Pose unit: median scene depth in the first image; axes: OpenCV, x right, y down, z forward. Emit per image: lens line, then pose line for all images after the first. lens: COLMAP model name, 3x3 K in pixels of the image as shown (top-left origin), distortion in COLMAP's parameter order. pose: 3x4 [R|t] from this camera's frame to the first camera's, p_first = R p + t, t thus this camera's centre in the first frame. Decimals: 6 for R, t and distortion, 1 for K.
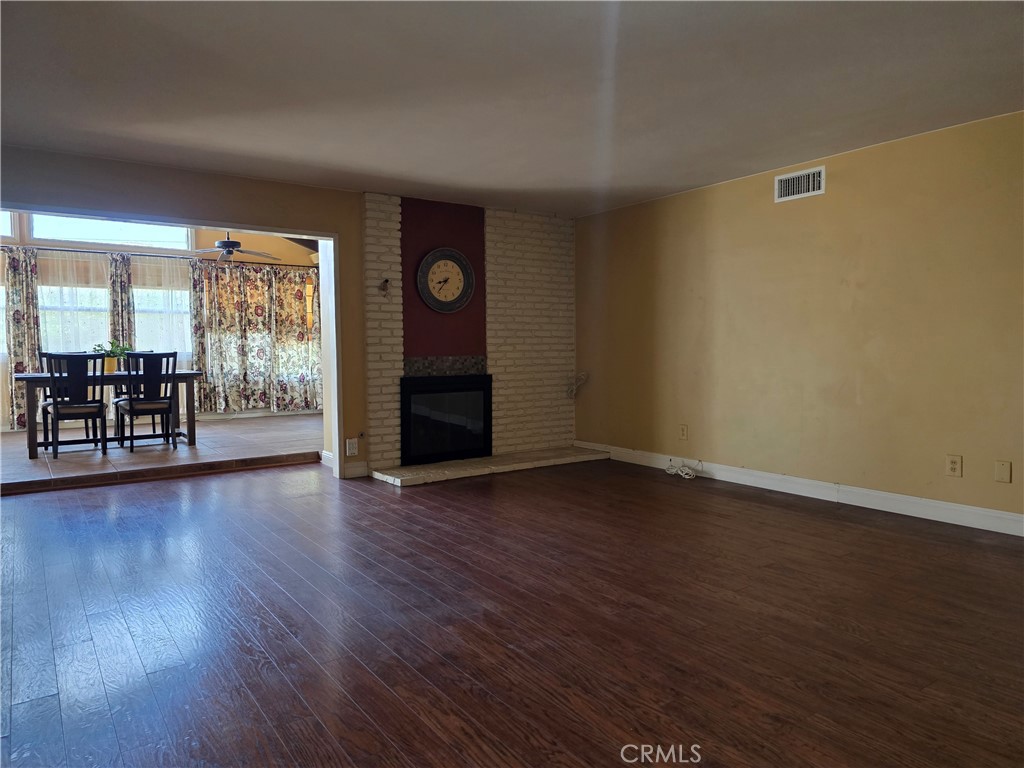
lens RADIAL K [[684.0, 0, 513.7], [0, 684.0, 388.2], [0, 0, 1]] dist [0.035047, -0.028826]
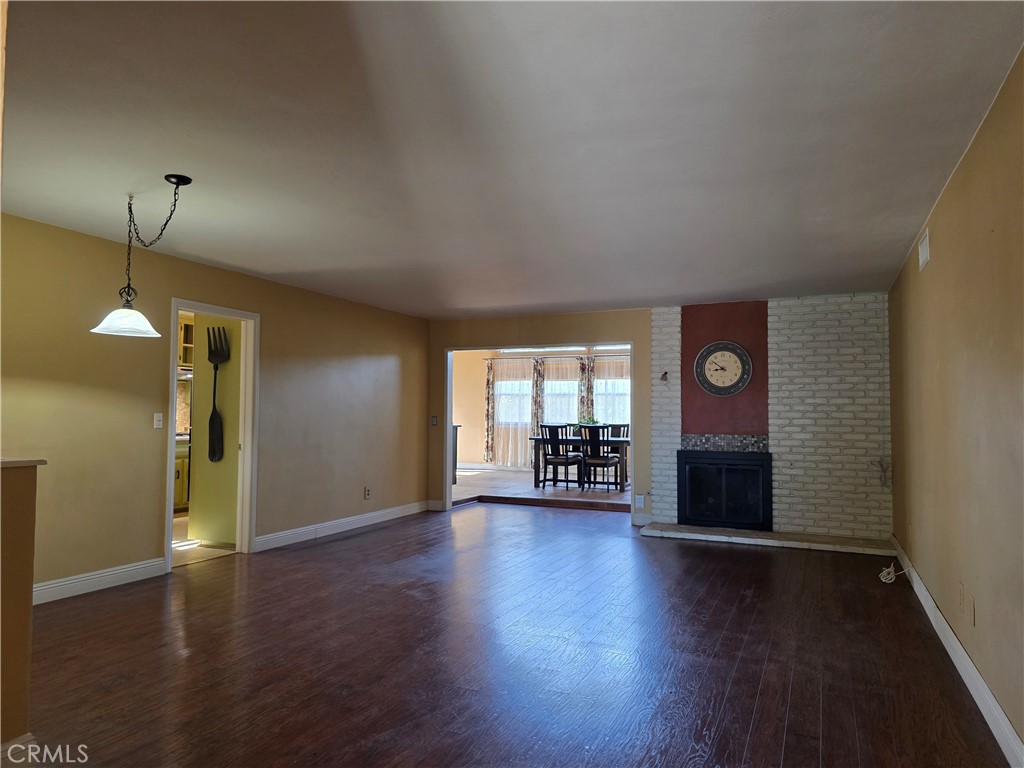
lens RADIAL K [[684.0, 0, 503.5], [0, 684.0, 381.4], [0, 0, 1]] dist [0.035047, -0.028826]
pose [[0.488876, -0.031980, -0.871767, 0.539466], [-0.065602, 0.995150, -0.073295, -0.019863], [0.869883, 0.093022, 0.484407, 0.087353]]
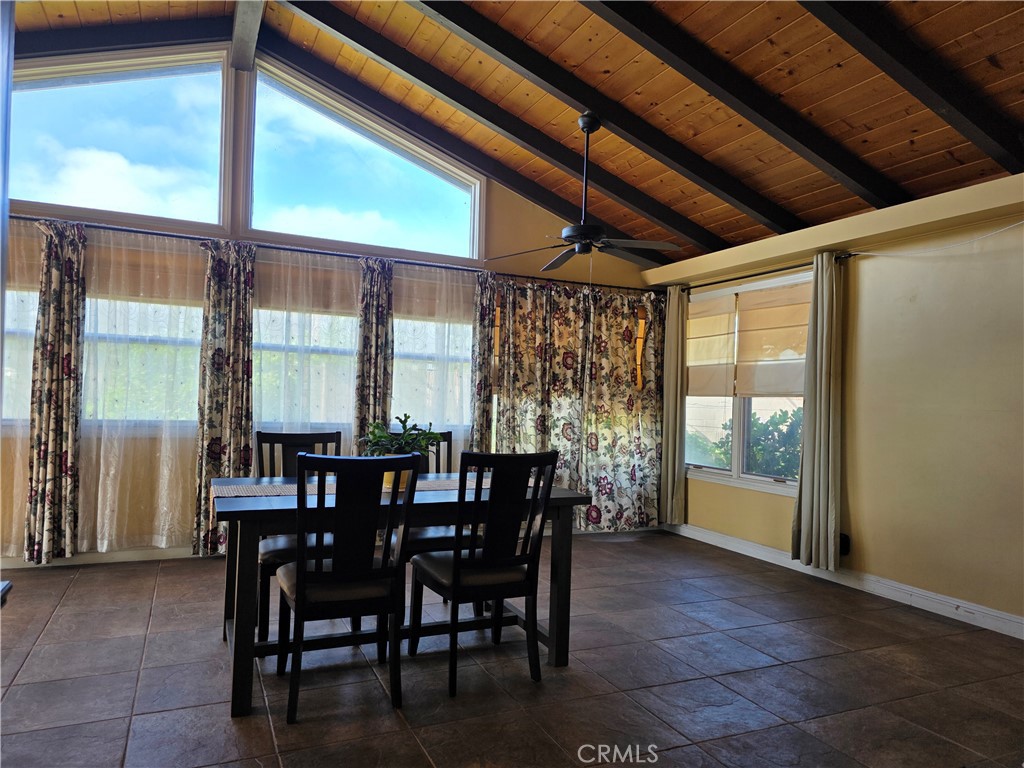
lens RADIAL K [[684.0, 0, 518.6], [0, 684.0, 400.9], [0, 0, 1]] dist [0.035047, -0.028826]
pose [[0.981184, 0.033409, -0.190161, -0.355553], [-0.045464, 0.997199, -0.059388, -0.045833], [0.187644, 0.066916, 0.979955, 0.477751]]
